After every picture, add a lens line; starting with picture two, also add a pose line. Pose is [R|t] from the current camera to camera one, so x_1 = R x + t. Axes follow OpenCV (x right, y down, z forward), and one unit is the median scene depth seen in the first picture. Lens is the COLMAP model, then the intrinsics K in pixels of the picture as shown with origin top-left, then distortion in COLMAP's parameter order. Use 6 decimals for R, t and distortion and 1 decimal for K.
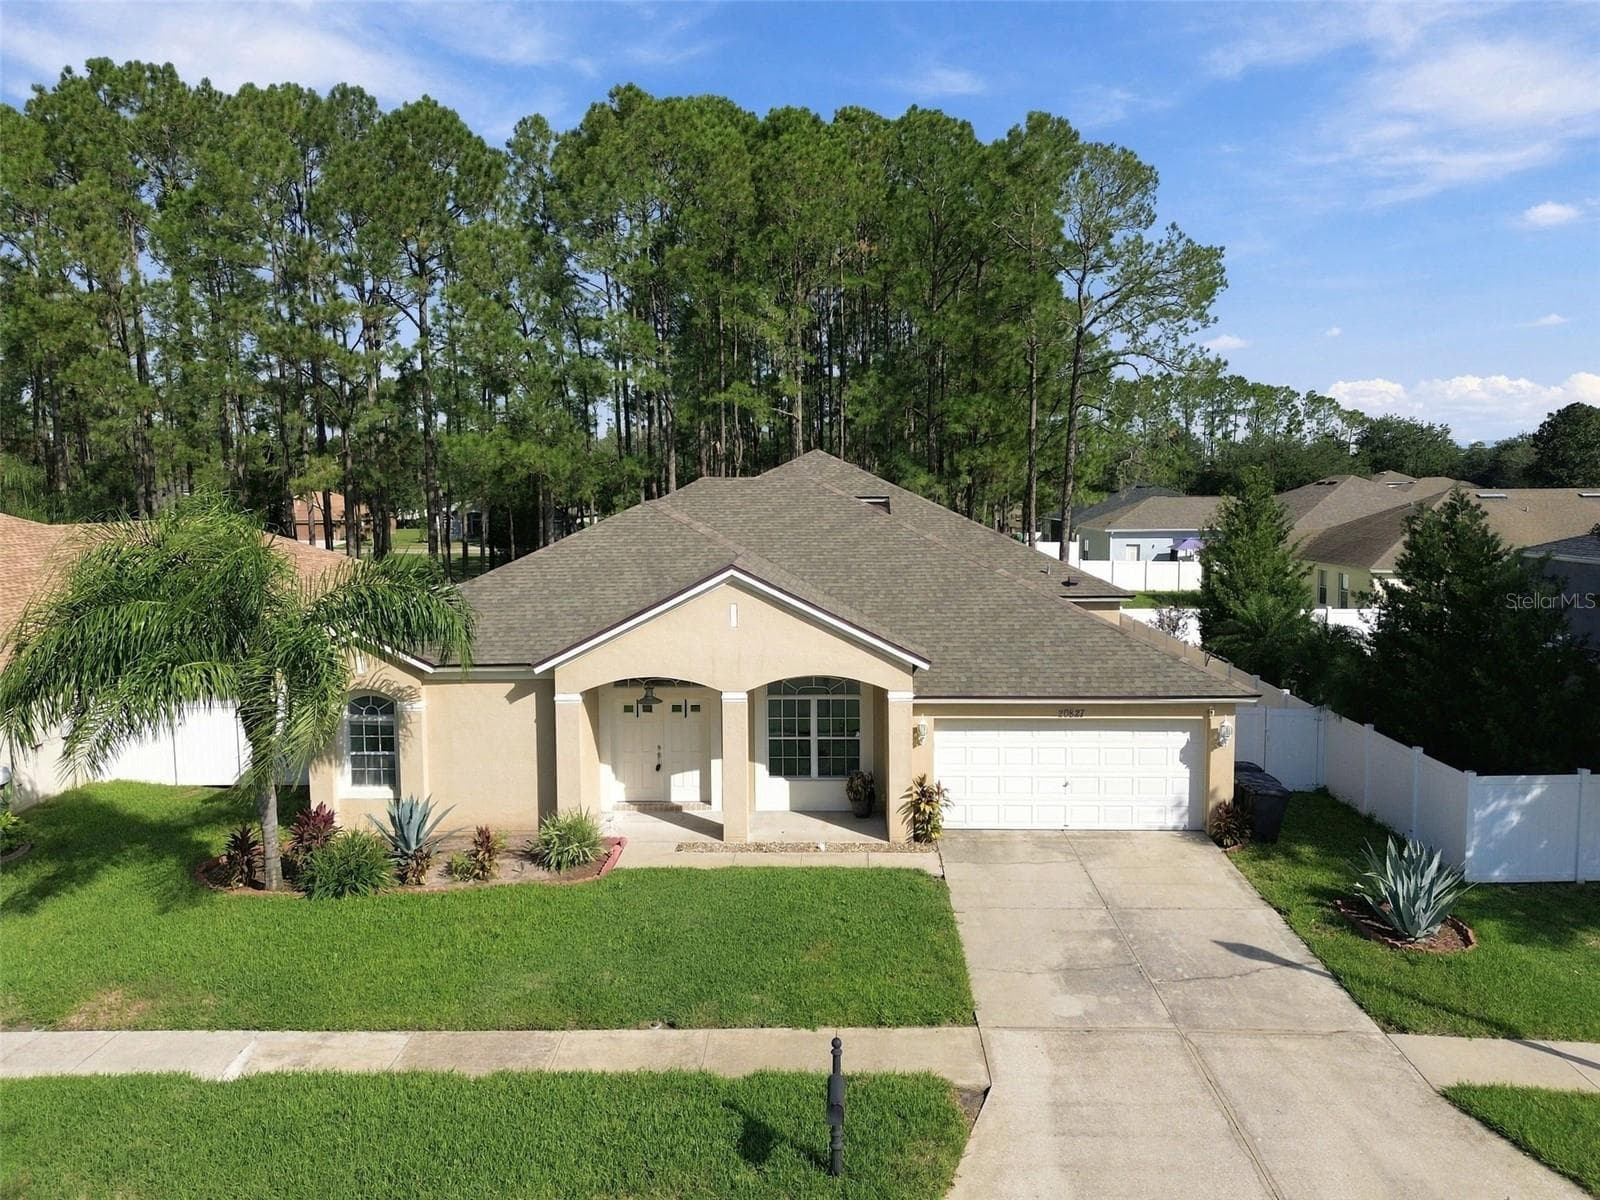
lens RADIAL K [[1132.2, 0, 800.0], [0, 1132.2, 600.0], [0, 0, 1]] dist [0.076173, -0.062830]
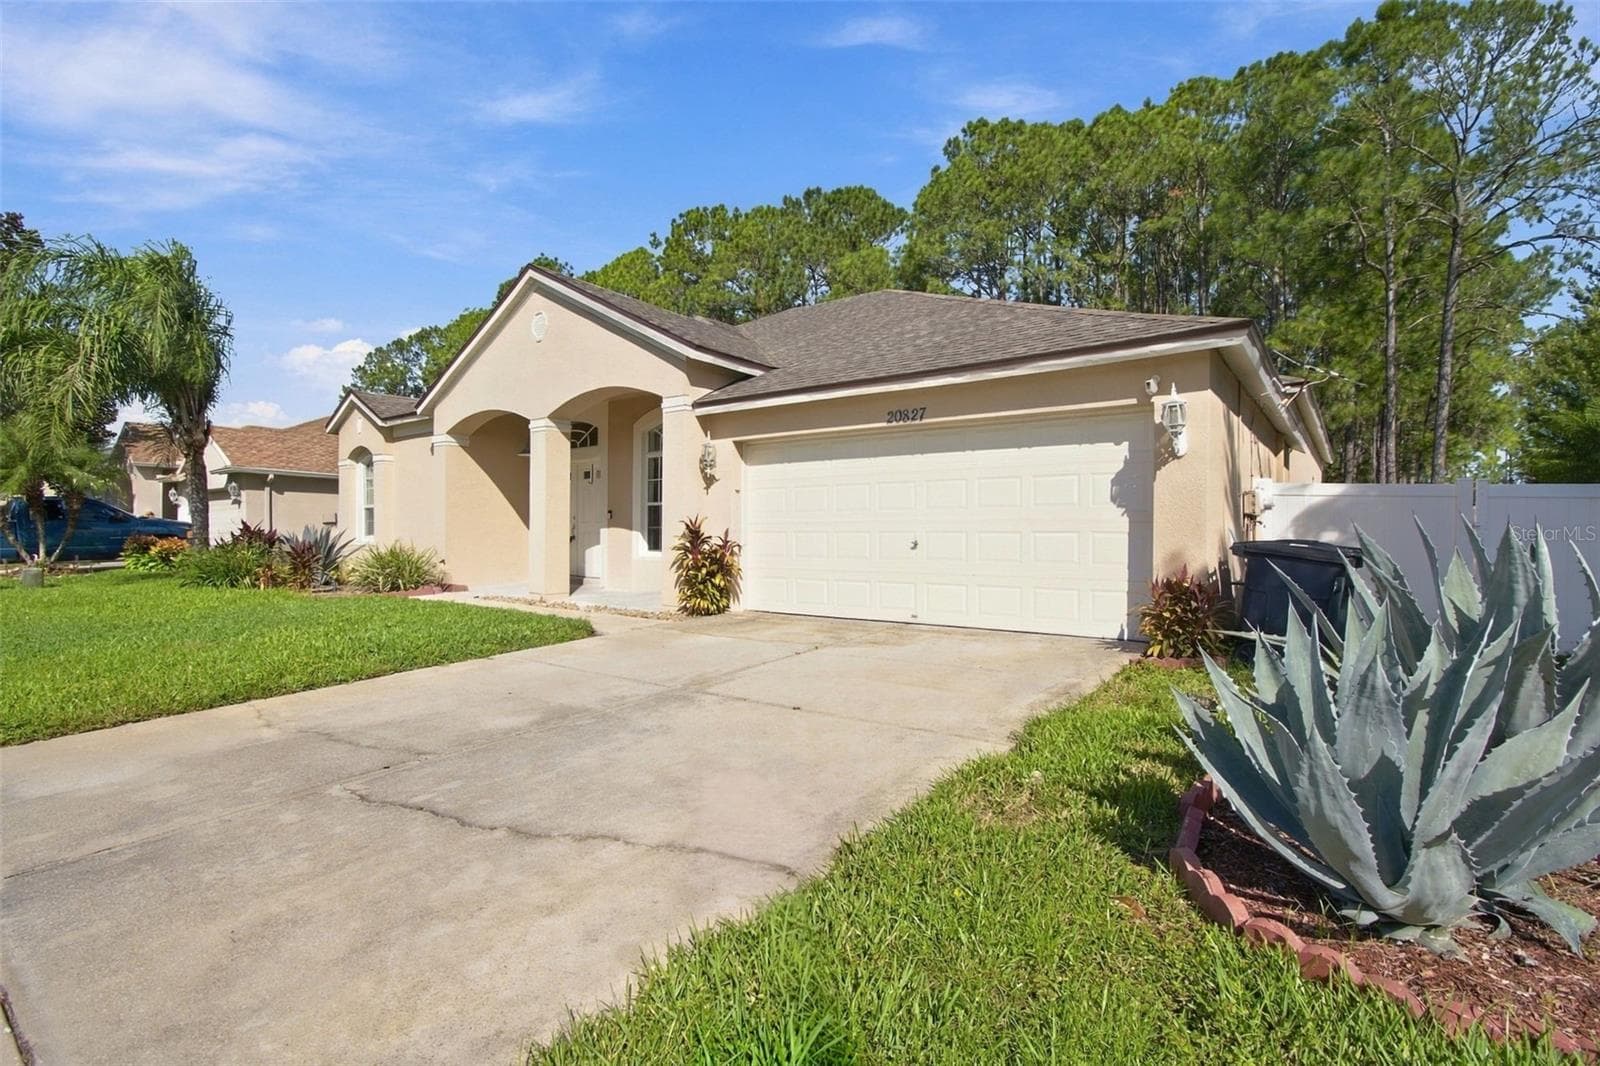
lens RADIAL K [[746.2, 0, 786.8], [0, 746.2, 531.2], [0, 0, 1]] dist [-0.004160, 0.010121]
pose [[0.803883, 0.008048, -0.594733, 0.427602], [-0.071368, 0.993989, -0.083015, 0.198408], [0.590491, 0.109179, 0.799625, 0.670510]]
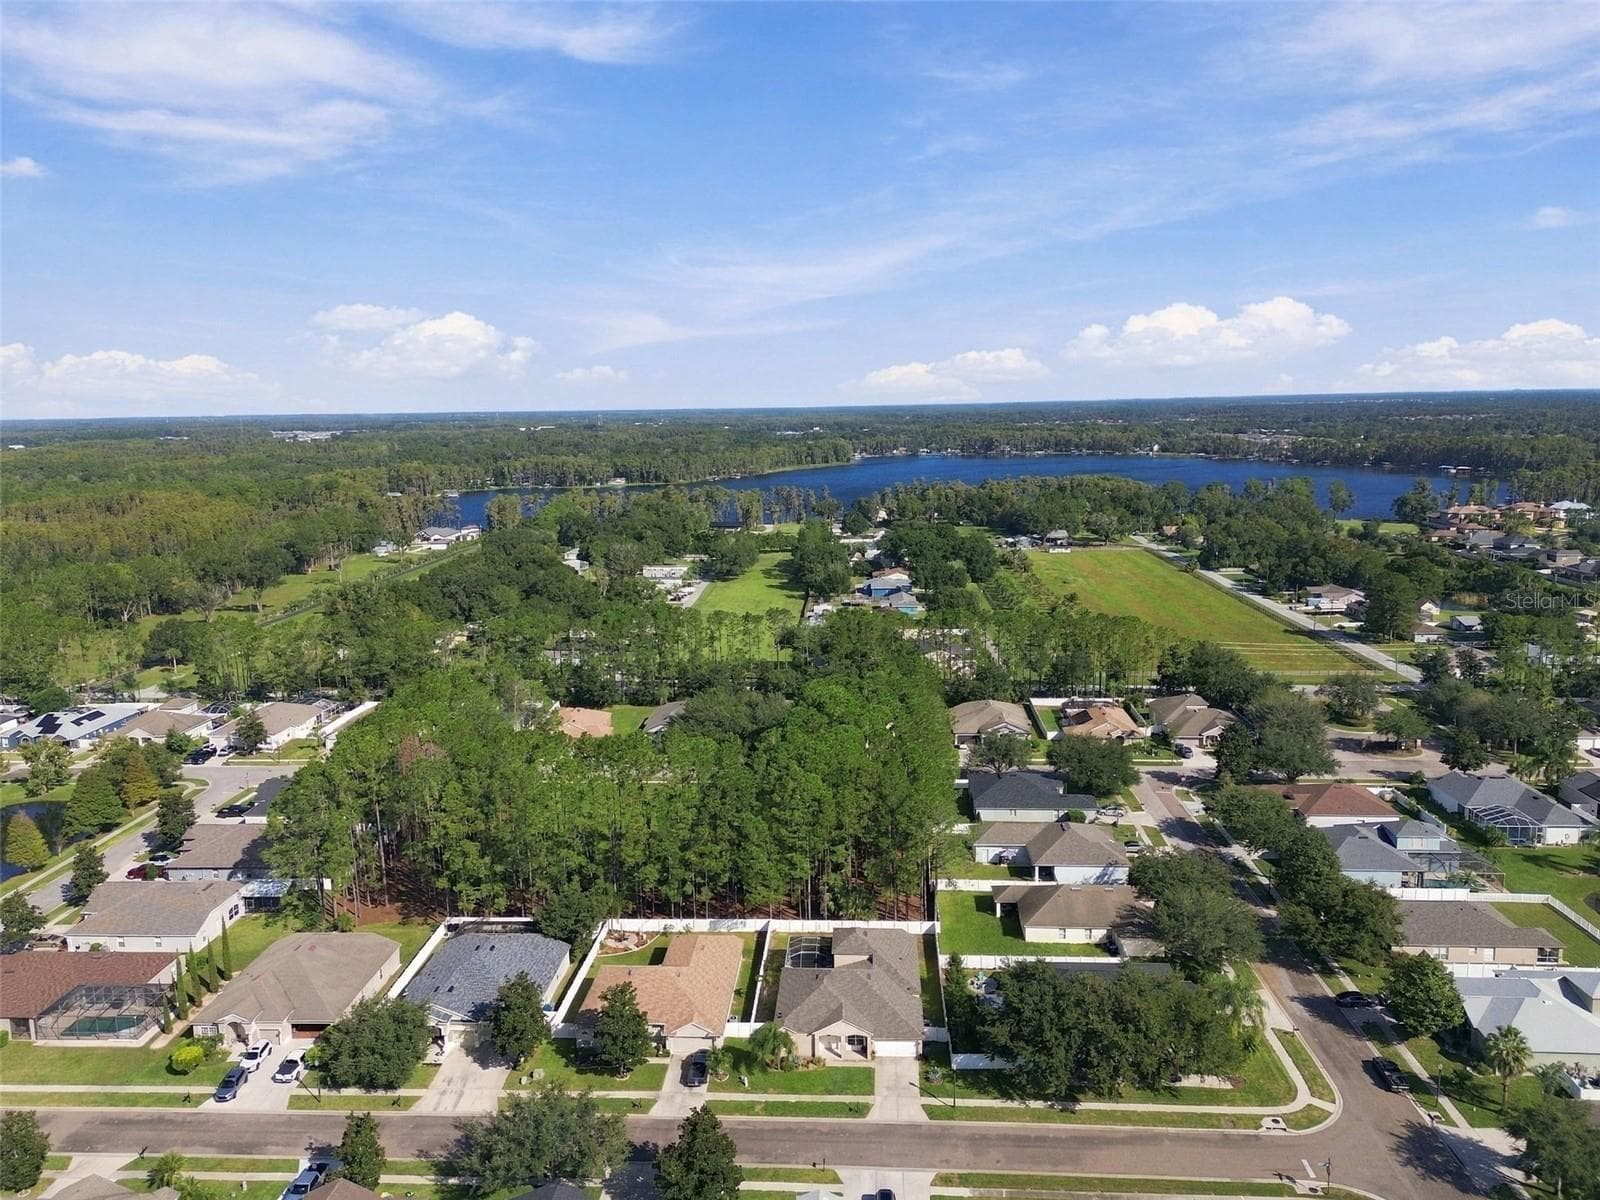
lens RADIAL K [[1132.2, 0, 800.0], [0, 1132.2, 600.0], [0, 0, 1]] dist [0.076173, -0.062830]
pose [[0.999330, -0.005395, -0.036188, -0.054278], [0.007875, 0.997603, 0.068746, -2.814998], [0.035731, -0.068985, 0.996978, -5.252643]]
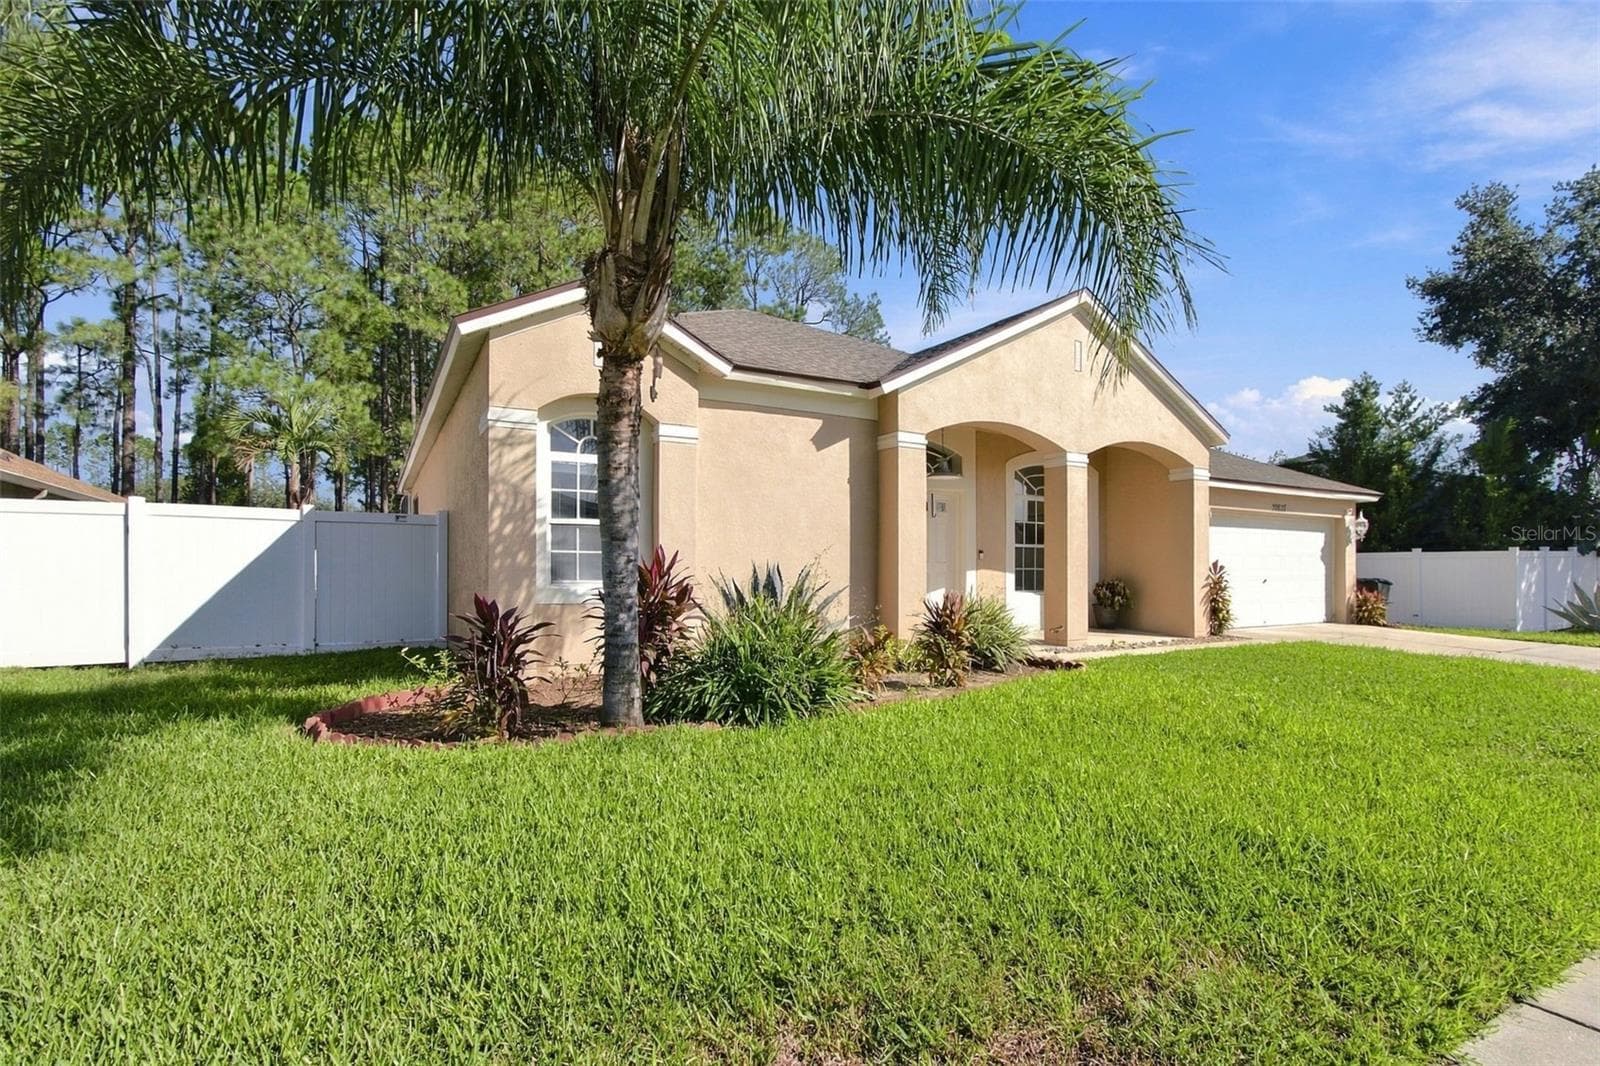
lens RADIAL K [[750.0, 0, 808.0], [0, 750.0, 569.0], [0, 0, 1]] dist [0.001176, 0.000265]
pose [[0.850128, 0.011111, 0.526458, -0.497113], [0.045147, 0.994558, -0.093893, 0.203235], [-0.524636, 0.103589, 0.845001, 0.661987]]
